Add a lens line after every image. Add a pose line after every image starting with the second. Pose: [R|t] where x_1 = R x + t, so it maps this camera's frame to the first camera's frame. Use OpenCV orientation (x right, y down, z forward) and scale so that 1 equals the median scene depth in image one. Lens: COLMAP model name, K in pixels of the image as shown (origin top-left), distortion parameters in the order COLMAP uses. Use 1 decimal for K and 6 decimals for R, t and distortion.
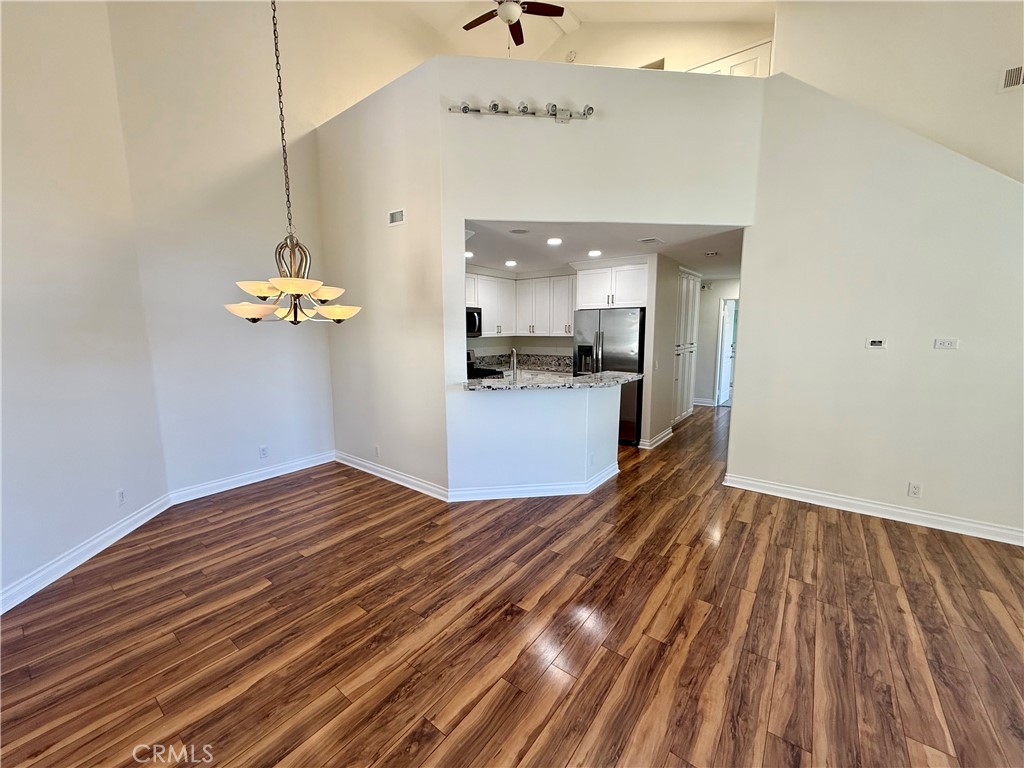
lens RADIAL K [[404.7, 0, 508.1], [0, 404.7, 383.3], [0, 0, 1]] dist [-0.000259, 0.000608]
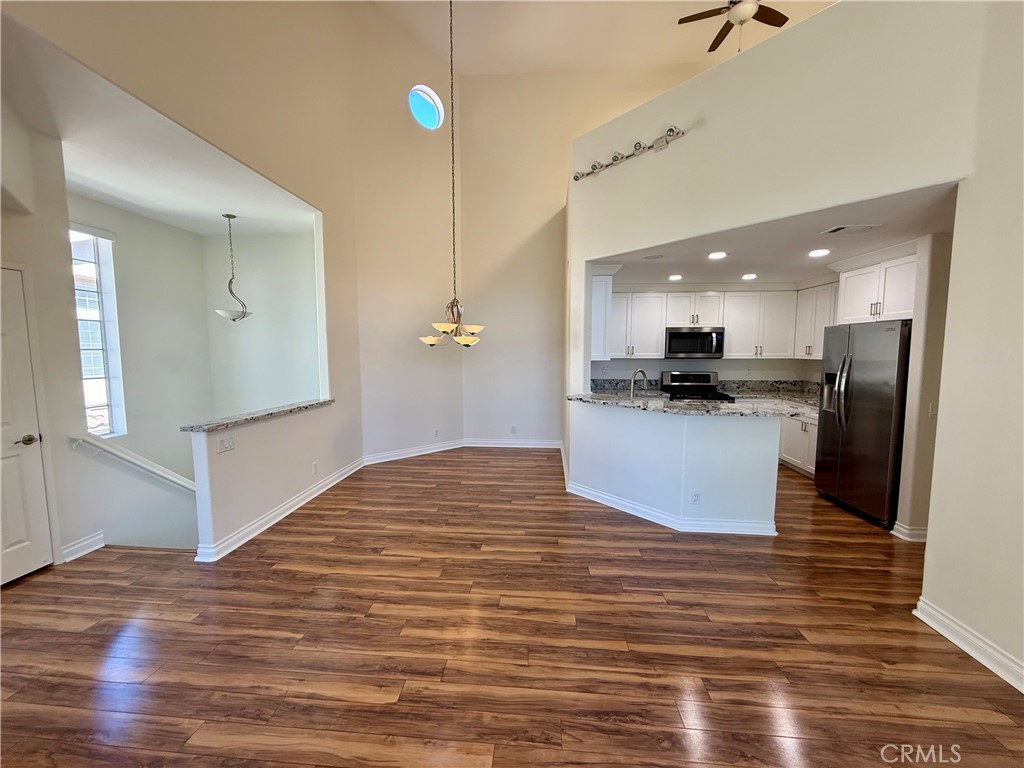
lens RADIAL K [[404.7, 0, 510.5], [0, 404.7, 384.1], [0, 0, 1]] dist [-0.000259, 0.000608]
pose [[0.541043, 0.078565, -0.837317, 0.901897], [-0.115021, 0.993184, 0.018867, -0.036681], [0.833092, 0.086101, 0.546392, 0.192803]]
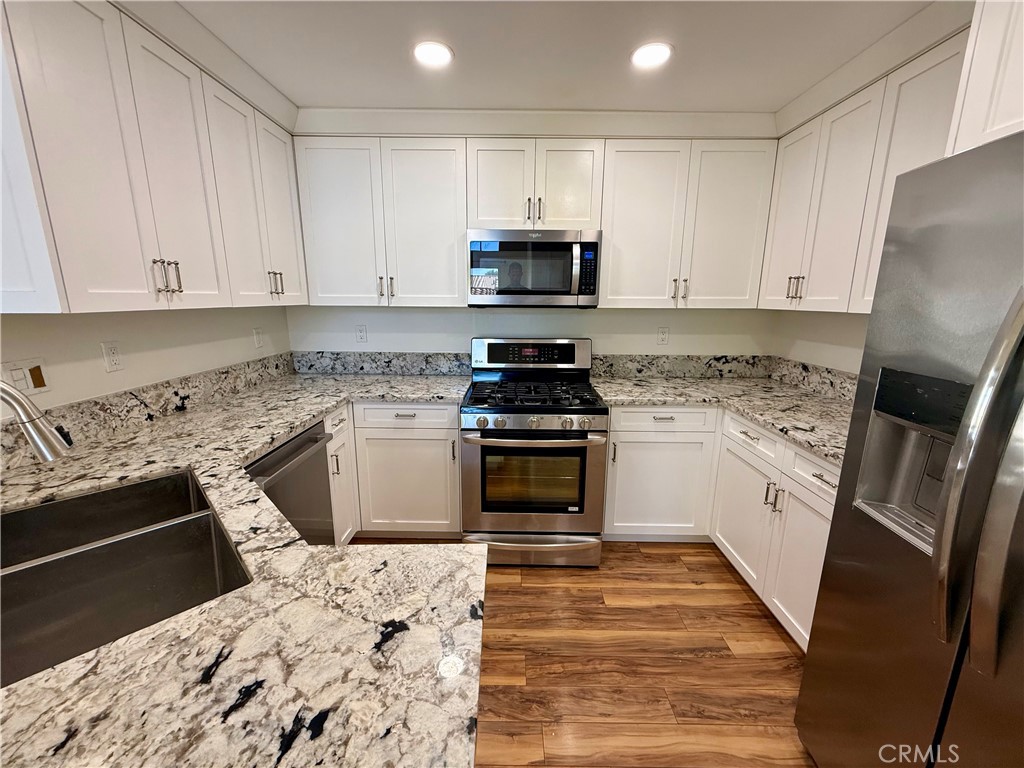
lens RADIAL K [[404.7, 0, 508.6], [0, 404.7, 383.0], [0, 0, 1]] dist [-0.000259, 0.000608]
pose [[0.603450, 0.169514, -0.779175, 0.399382], [-0.116064, 0.985409, 0.124492, -0.163342], [0.788909, 0.015310, 0.614319, 1.391334]]
